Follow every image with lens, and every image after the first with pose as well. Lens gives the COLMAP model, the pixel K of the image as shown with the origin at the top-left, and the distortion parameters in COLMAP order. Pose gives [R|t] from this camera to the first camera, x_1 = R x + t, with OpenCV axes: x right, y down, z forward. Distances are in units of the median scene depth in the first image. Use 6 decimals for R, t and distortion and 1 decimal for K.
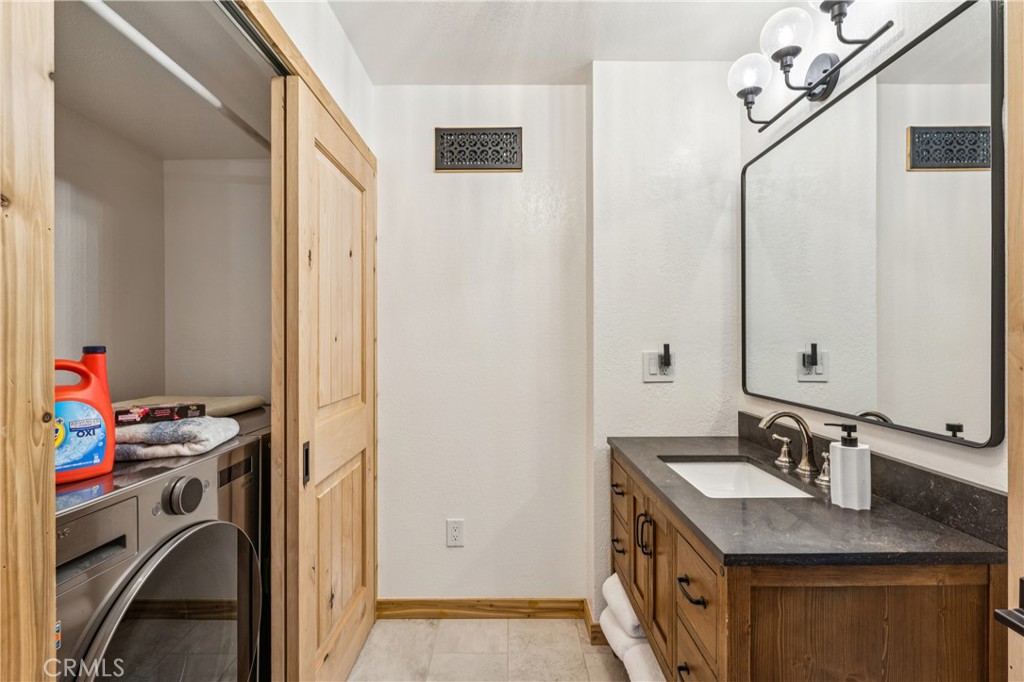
lens RADIAL K [[483.0, 0, 511.8], [0, 483.0, 344.0], [0, 0, 1]] dist [-0.000836, -0.000192]
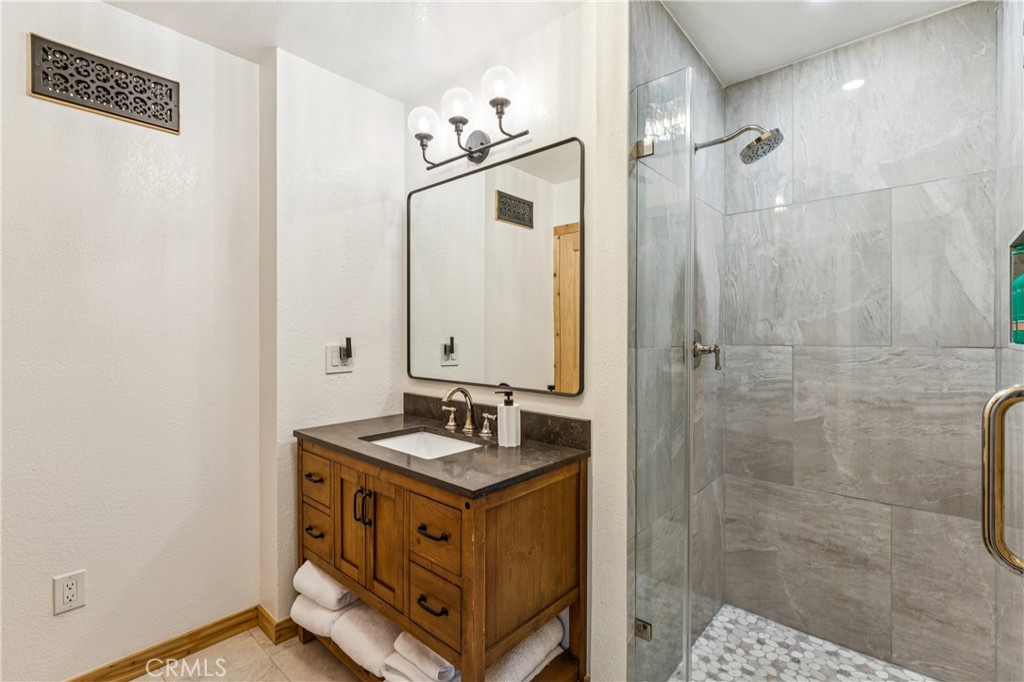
lens RADIAL K [[461.1, 0, 512.0], [0, 461.1, 341.0], [0, 0, 1]] dist [0.000461, -0.000273]
pose [[0.669153, -0.007302, 0.743089, -0.248250], [0.001737, 0.999964, 0.008263, -0.000472], [-0.743123, -0.004238, 0.669141, 0.025535]]
